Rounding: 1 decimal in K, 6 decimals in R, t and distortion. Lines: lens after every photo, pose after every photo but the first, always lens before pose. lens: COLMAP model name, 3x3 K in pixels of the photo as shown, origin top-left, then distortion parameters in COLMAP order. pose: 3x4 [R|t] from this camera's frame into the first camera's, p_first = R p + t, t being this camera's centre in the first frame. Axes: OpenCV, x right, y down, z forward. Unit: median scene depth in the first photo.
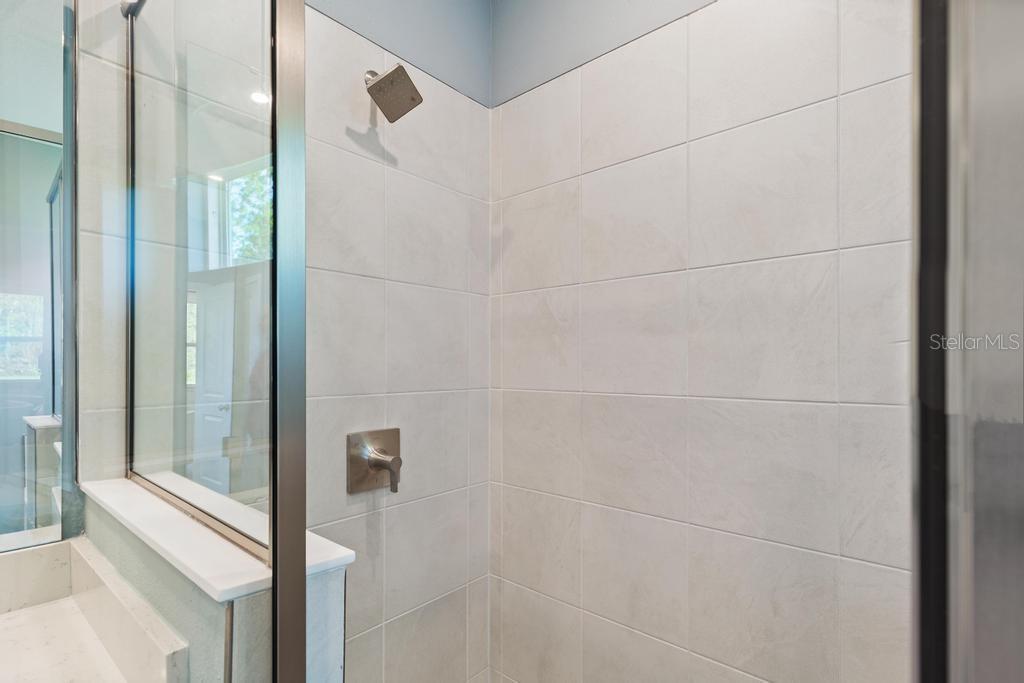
lens RADIAL K [[473.5, 0, 507.6], [0, 473.5, 349.0], [0, 0, 1]] dist [0.020343, 0.000380]
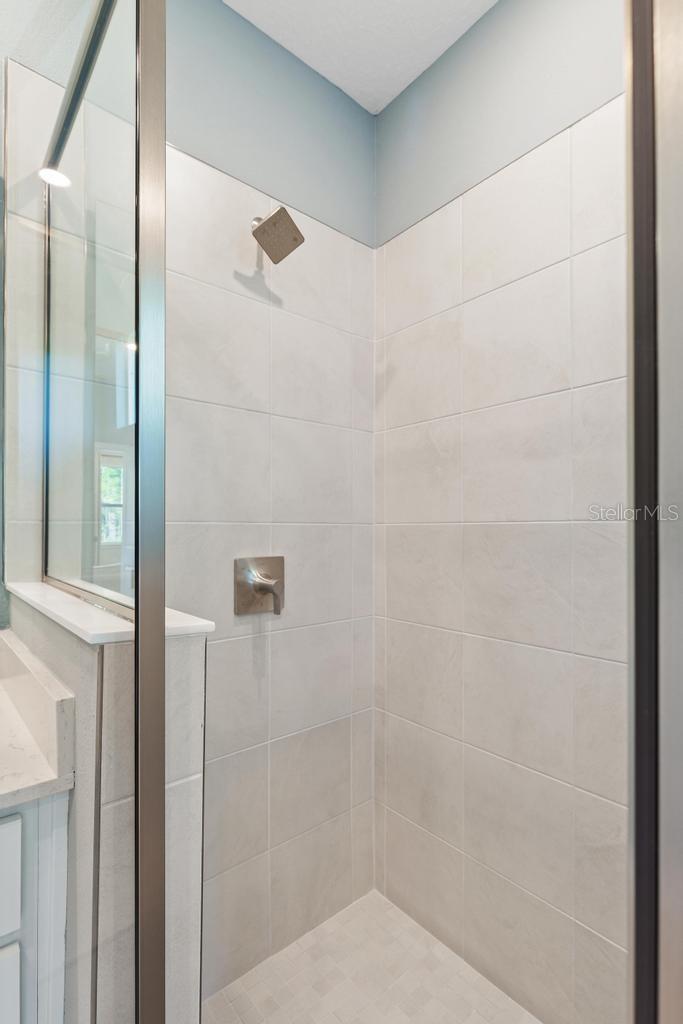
lens RADIAL K [[473.5, 0, 345.4], [0, 473.5, 511.9], [0, 0, 1]] dist [0.020343, 0.000380]
pose [[0.989510, -0.001660, -0.144453, 0.059960], [0.000413, 0.999962, -0.008660, 0.082264], [0.144462, 0.008510, 0.989474, -0.014338]]
